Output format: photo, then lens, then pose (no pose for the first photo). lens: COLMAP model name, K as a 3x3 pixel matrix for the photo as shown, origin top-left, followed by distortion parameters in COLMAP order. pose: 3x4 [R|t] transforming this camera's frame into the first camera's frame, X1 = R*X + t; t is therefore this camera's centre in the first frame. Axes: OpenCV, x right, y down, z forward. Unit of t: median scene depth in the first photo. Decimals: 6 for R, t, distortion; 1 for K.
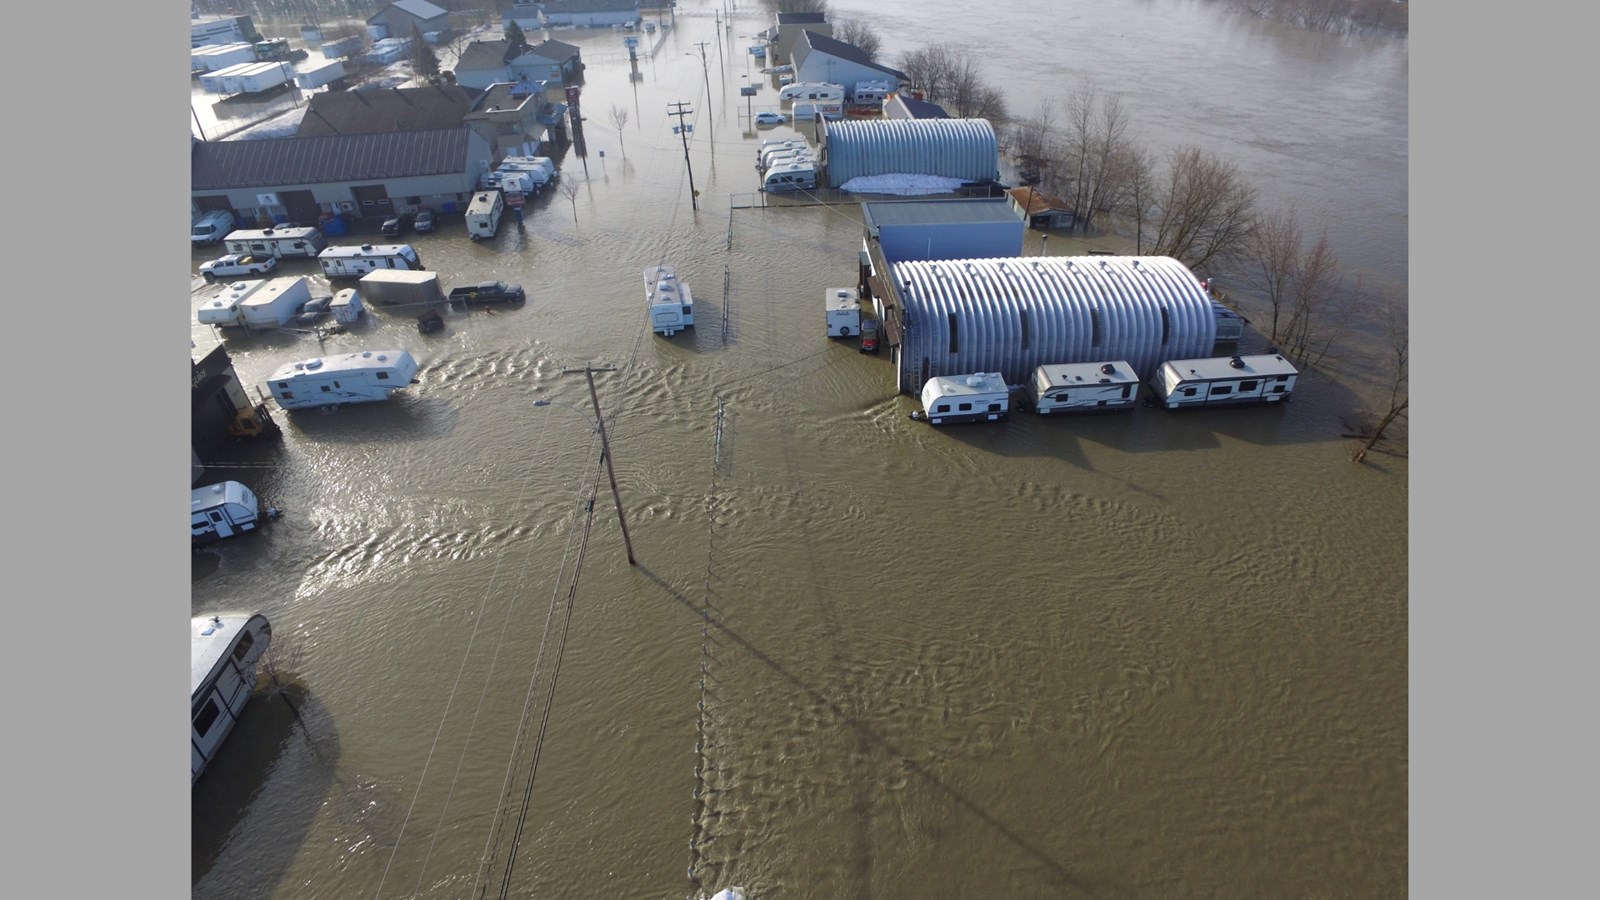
lens RADIAL K [[789.9, 0, 817.8], [0, 789.9, 448.9], [0, 0, 1]] dist [-0.081662, 0.044643]
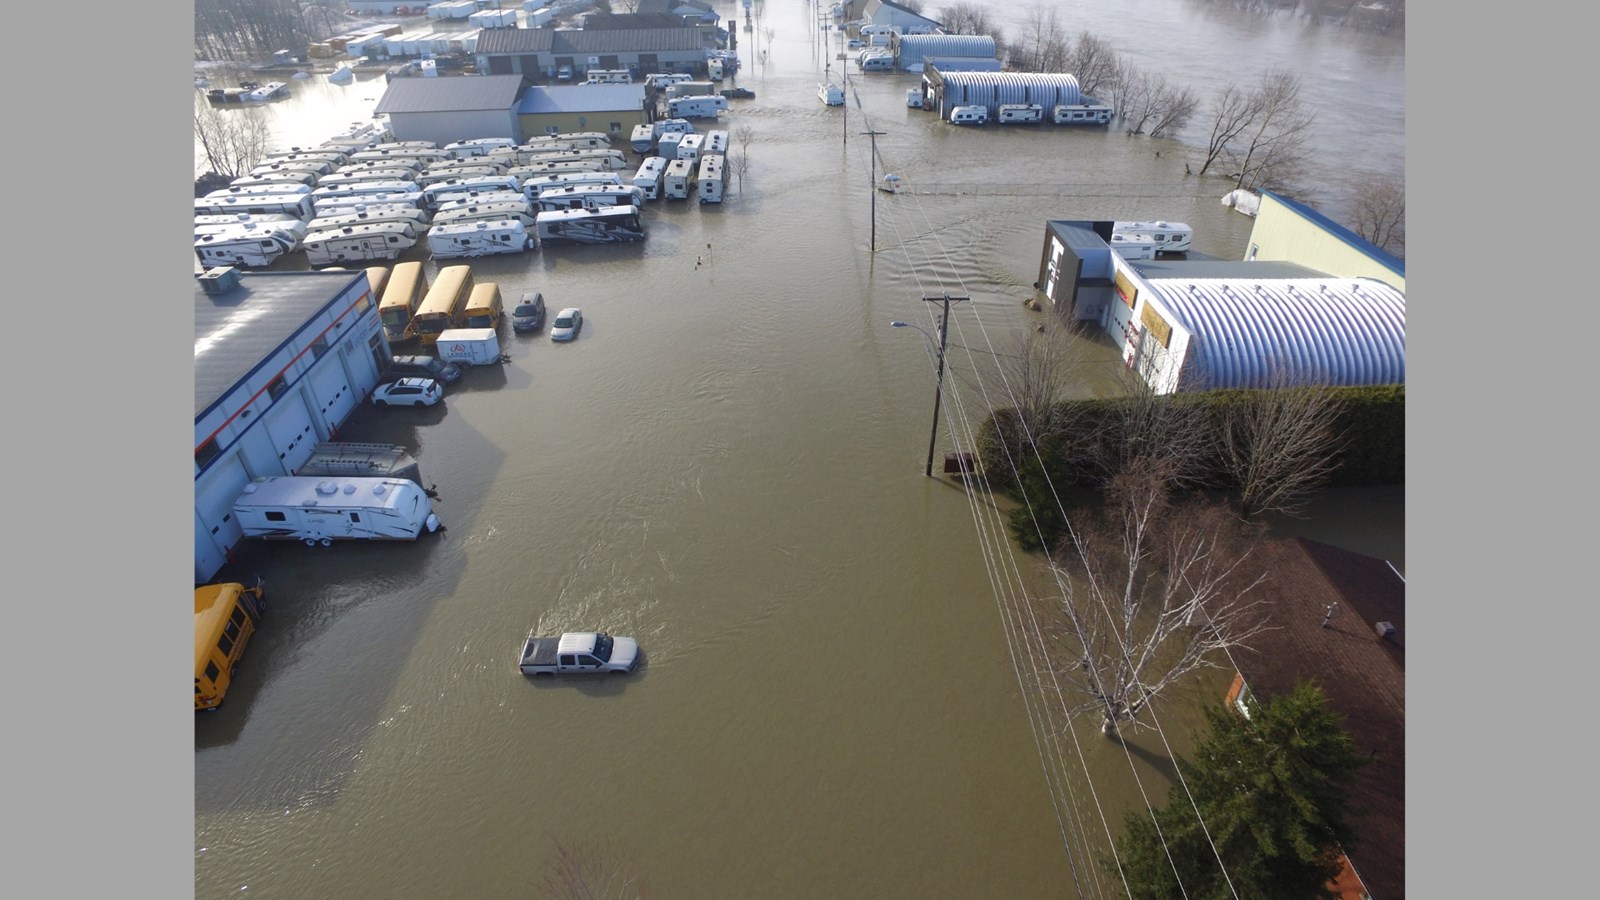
lens RADIAL K [[789.9, 0, 817.8], [0, 789.9, 448.9], [0, 0, 1]] dist [-0.081662, 0.044643]
pose [[0.999235, 0.034611, -0.018190, -0.117573], [-0.034729, 0.999378, -0.006202, 0.592207], [0.017964, 0.006829, 0.999815, -0.823592]]
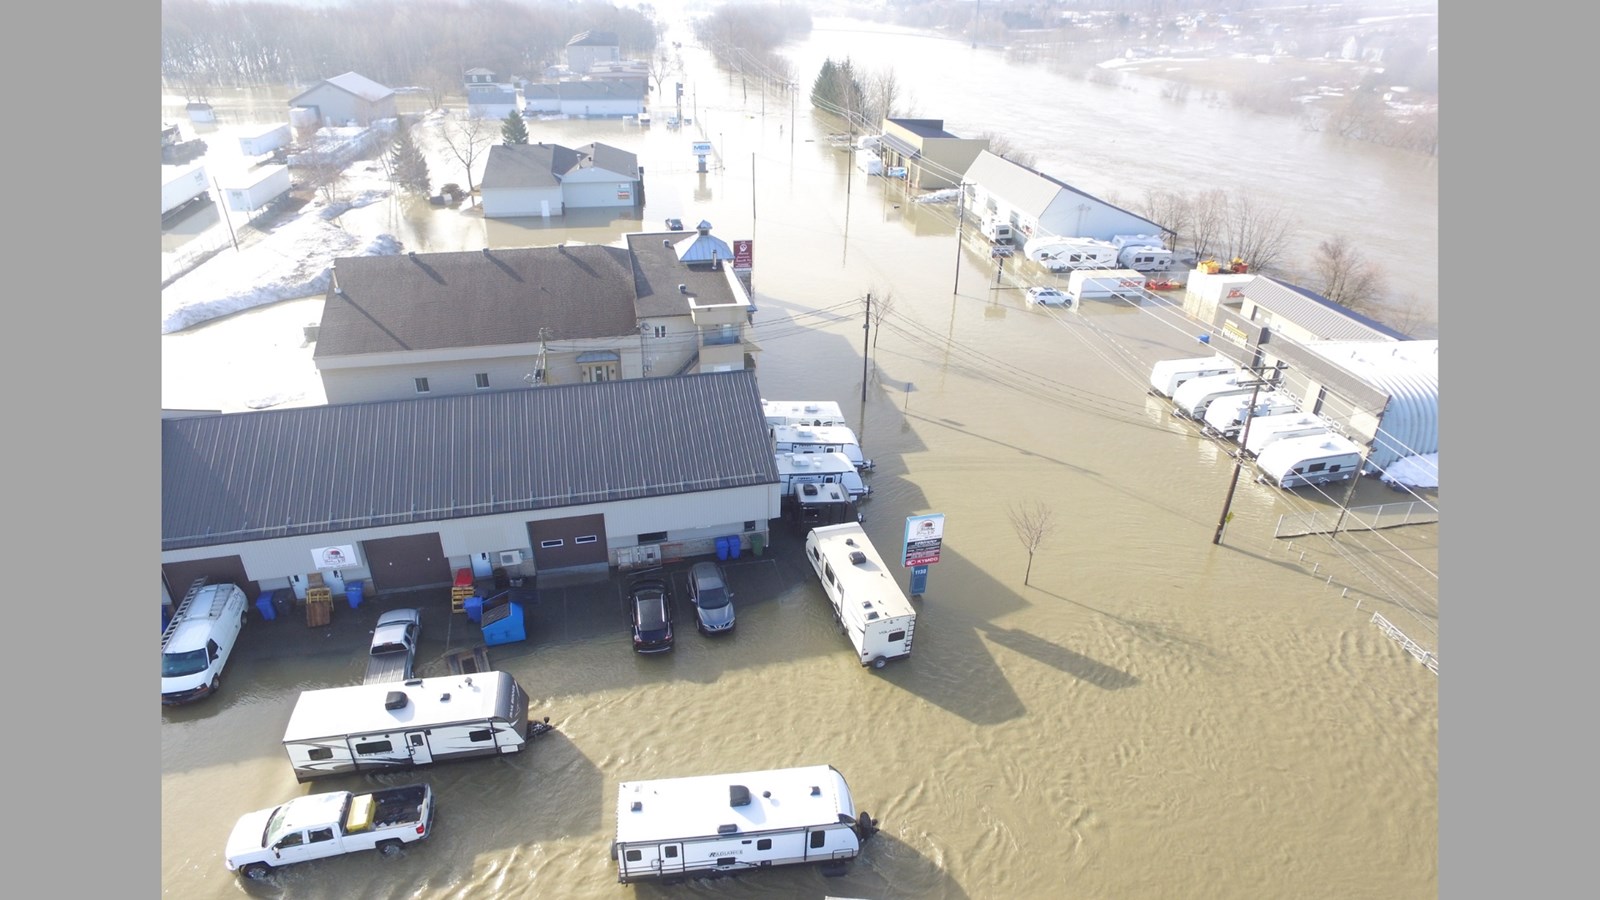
lens RADIAL K [[834.5, 0, 819.7], [0, 834.5, 451.2], [0, 0, 1]] dist [-0.123870, 0.089863]
pose [[0.988484, -0.021931, 0.149731, -0.510368], [0.036466, 0.994806, -0.095034, -0.329265], [-0.146869, 0.099400, 0.984149, 0.497126]]
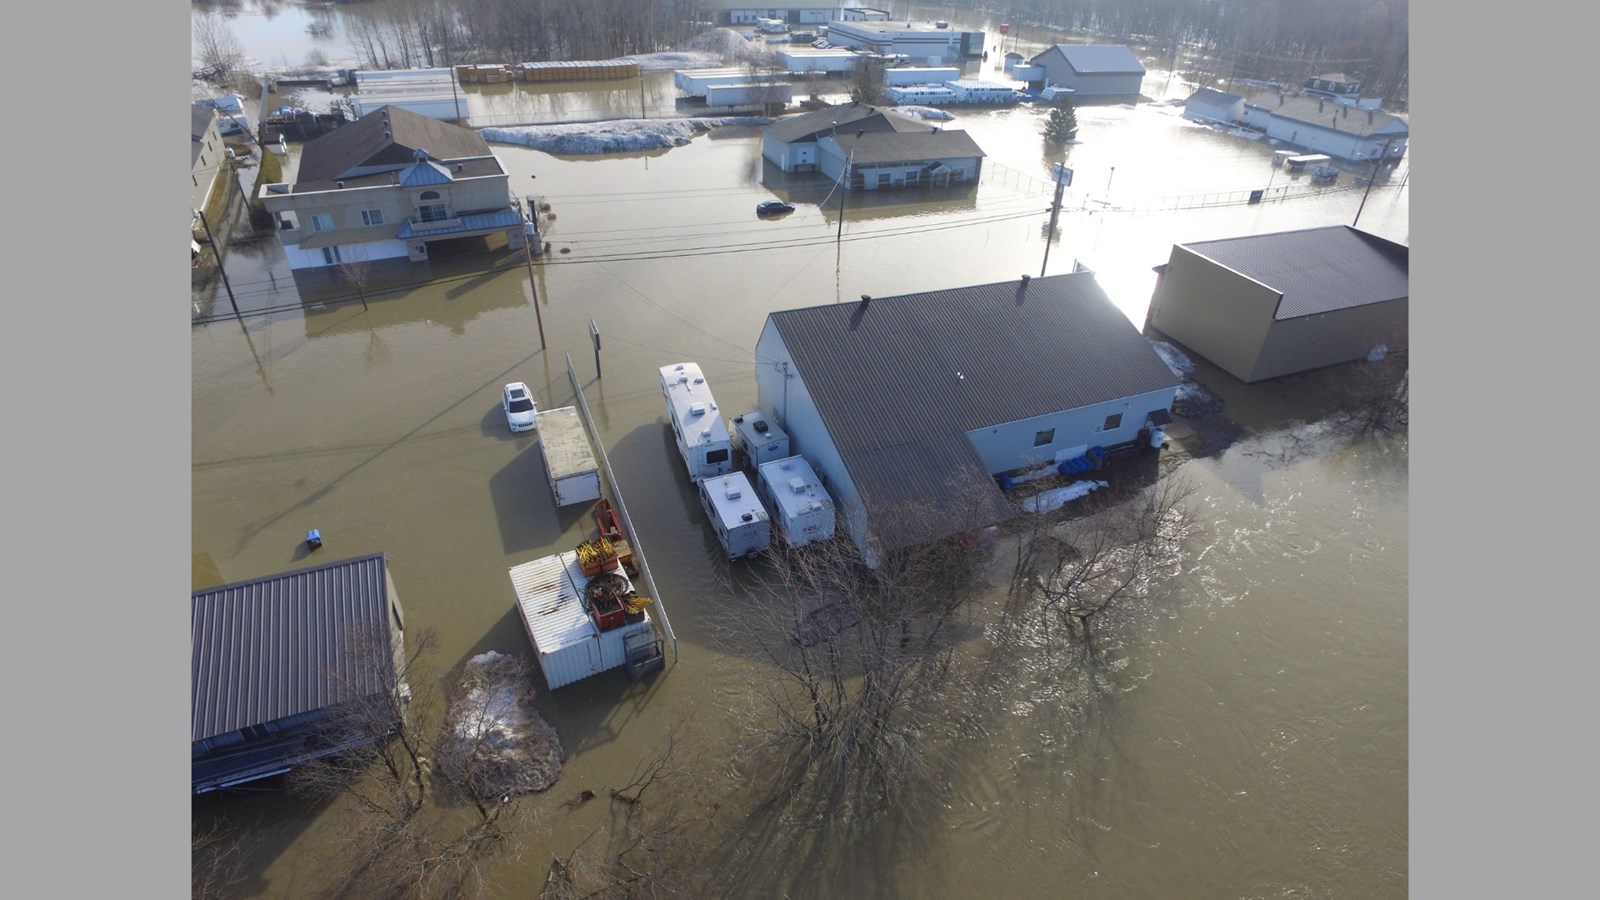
lens RADIAL K [[819.6, 0, 829.1], [0, 819.6, 448.3], [0, 0, 1]] dist [-0.114546, 0.085350]
pose [[0.347733, 0.547755, -0.760951, 0.513244], [-0.583607, 0.761657, 0.281572, -0.880531], [0.733816, 0.346184, 0.584526, 1.204063]]
